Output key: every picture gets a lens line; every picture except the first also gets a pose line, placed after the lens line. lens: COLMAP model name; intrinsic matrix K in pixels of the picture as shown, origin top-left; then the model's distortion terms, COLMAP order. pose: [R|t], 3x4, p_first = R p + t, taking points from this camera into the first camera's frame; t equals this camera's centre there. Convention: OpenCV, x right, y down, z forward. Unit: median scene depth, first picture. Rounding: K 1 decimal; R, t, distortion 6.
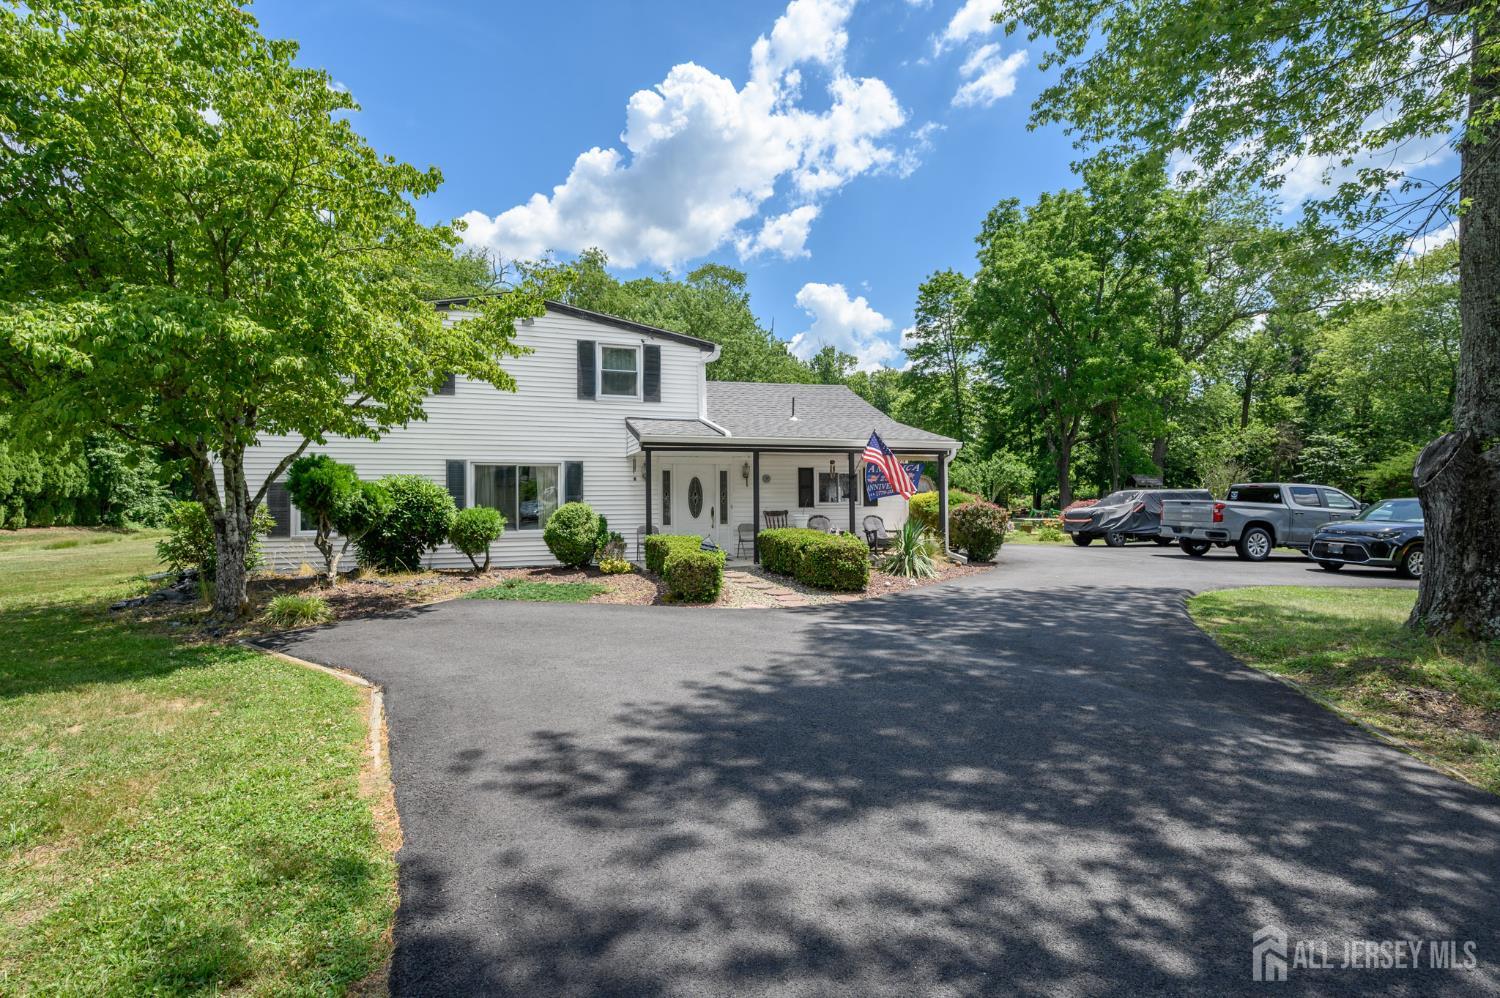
lens RADIAL K [[731.4, 0, 747.6], [0, 731.4, 493.5], [0, 0, 1]] dist [0.001986, 0.000040]
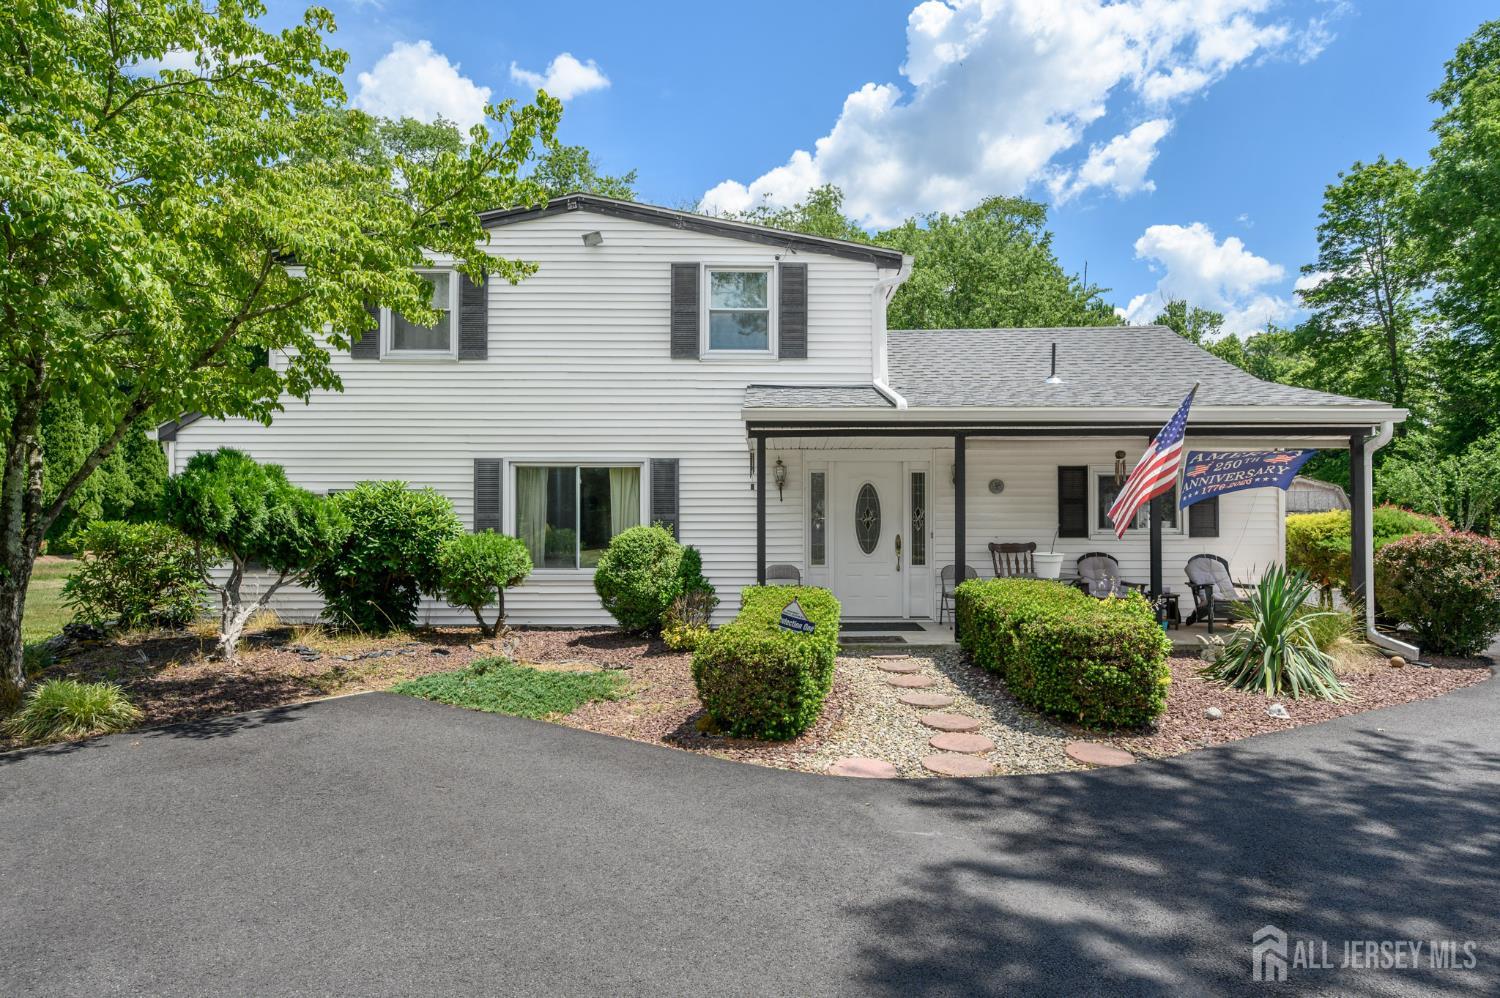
lens RADIAL K [[901.4, 0, 747.8], [0, 901.4, 514.2], [0, 0, 1]] dist [-0.000713, 0.002405]
pose [[0.942314, 0.005092, -0.334692, 0.075478], [-0.003968, 0.999984, 0.004040, -0.000573], [0.334707, -0.002478, 0.942319, 0.268910]]
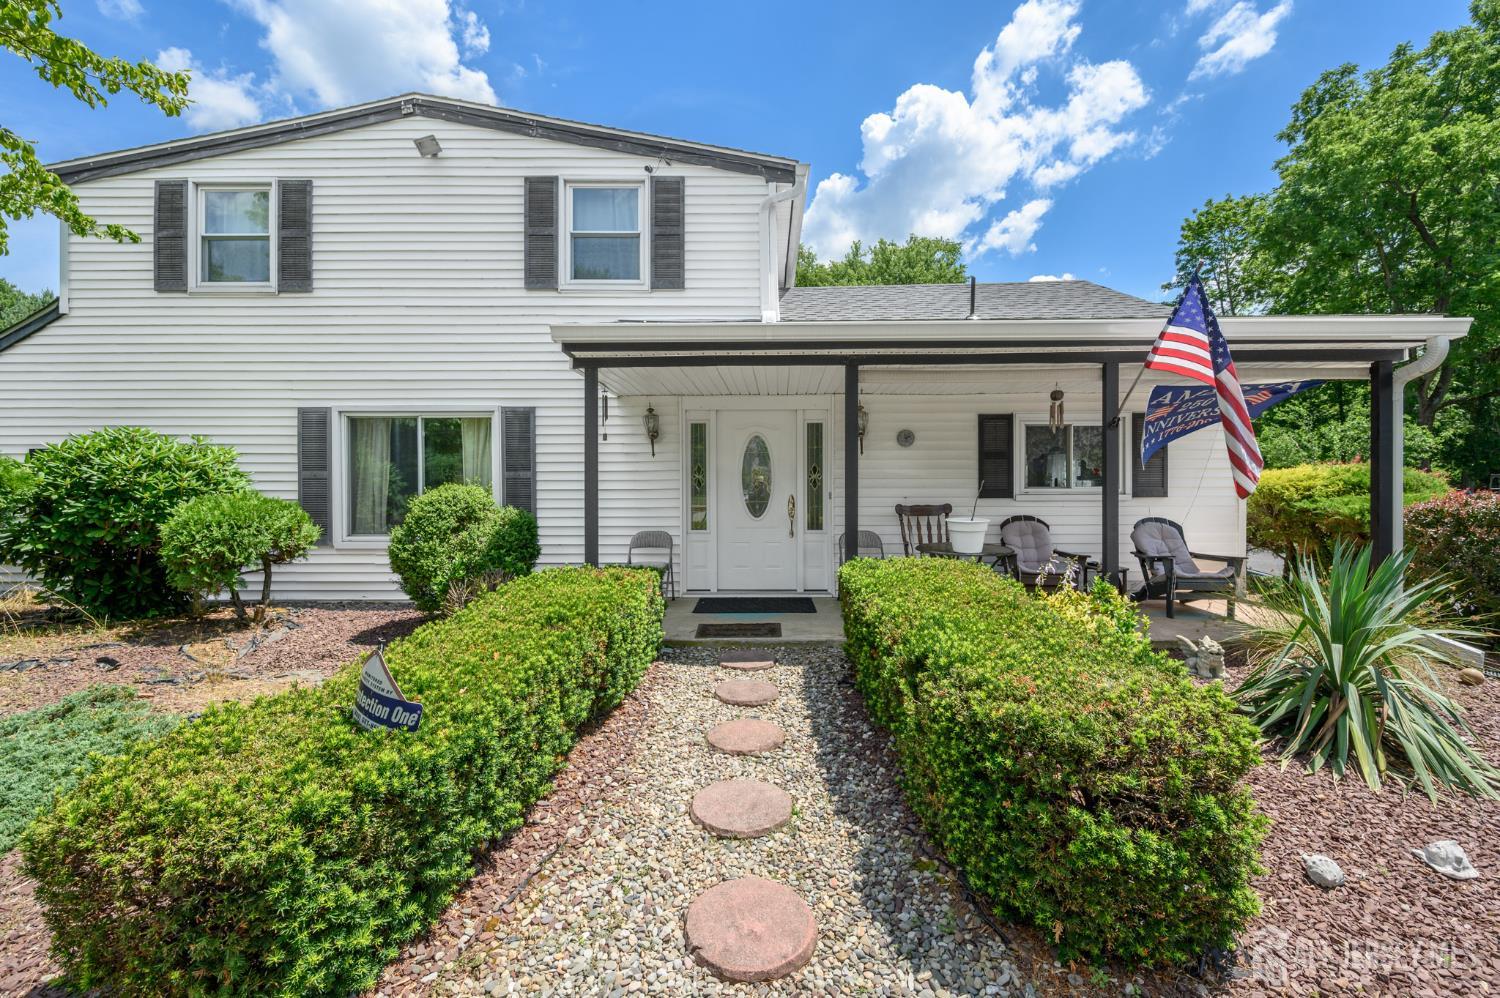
lens RADIAL K [[628.1, 0, 748.2], [0, 628.1, 494.4], [0, 0, 1]] dist [0.002775, -0.001674]
pose [[0.940420, 0.009681, -0.339876, 0.067037], [-0.001607, 0.999710, 0.024028, 0.006862], [0.340010, -0.022050, 0.940163, 0.554486]]
